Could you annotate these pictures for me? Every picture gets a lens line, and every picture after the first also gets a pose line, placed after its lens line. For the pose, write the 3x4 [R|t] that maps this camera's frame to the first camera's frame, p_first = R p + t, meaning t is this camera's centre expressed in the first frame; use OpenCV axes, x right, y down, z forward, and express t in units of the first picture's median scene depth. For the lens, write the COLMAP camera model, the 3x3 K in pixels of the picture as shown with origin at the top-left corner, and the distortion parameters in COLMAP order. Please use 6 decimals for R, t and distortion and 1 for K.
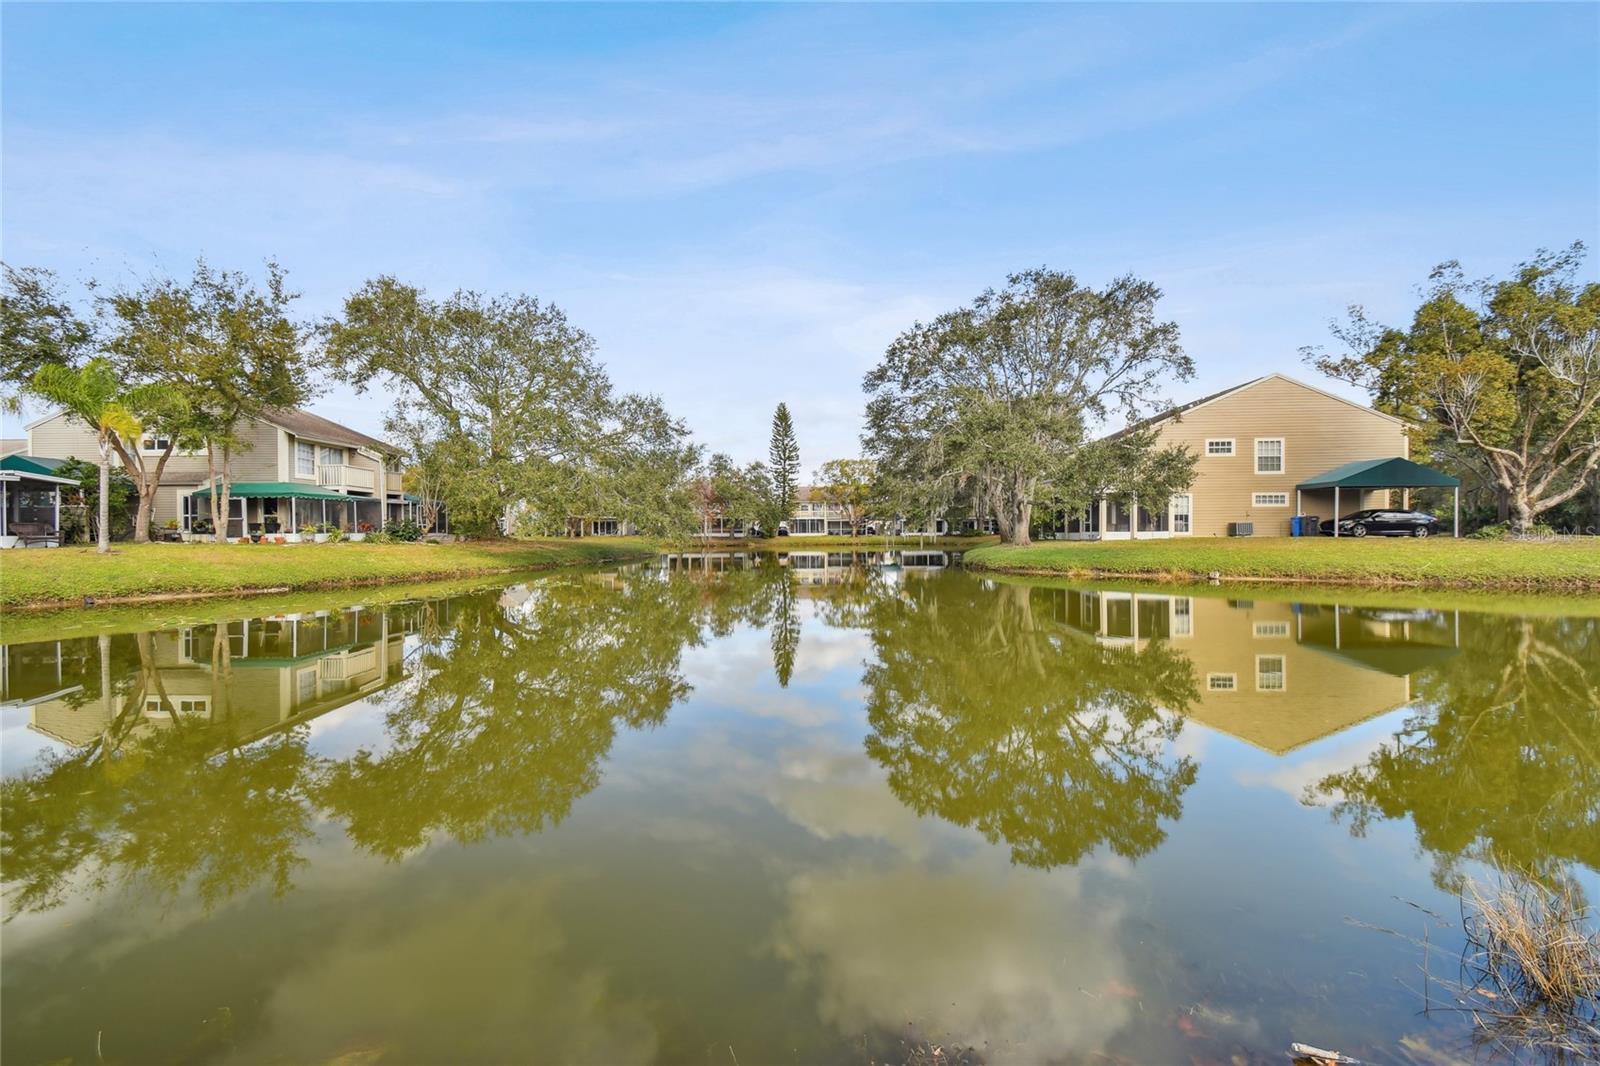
lens RADIAL K [[713.6, 0, 802.9], [0, 713.6, 536.8], [0, 0, 1]] dist [0.039389, -0.020256]
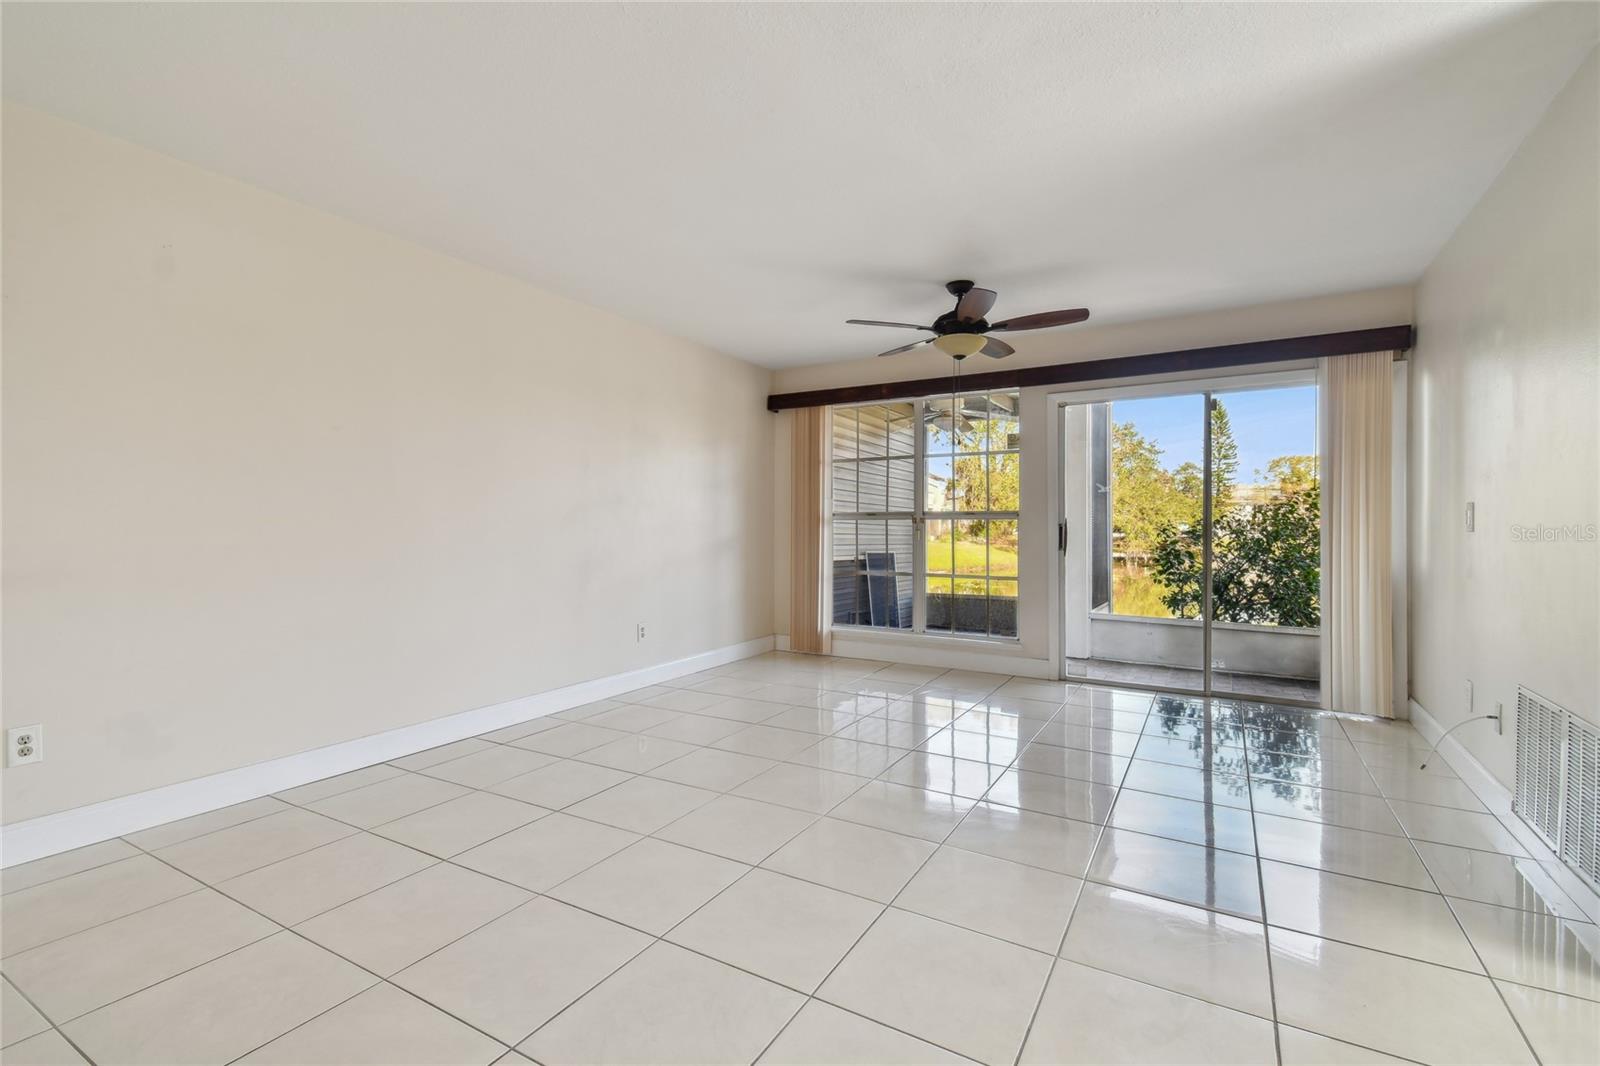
lens RADIAL K [[713.6, 0, 796.9], [0, 713.6, 535.5], [0, 0, 1]] dist [0.039389, -0.020256]
pose [[0.873991, 0.011771, -0.485800, -0.129226], [-0.008676, 0.999925, 0.008619, -0.015792], [0.485865, -0.003319, 0.874028, -0.388257]]
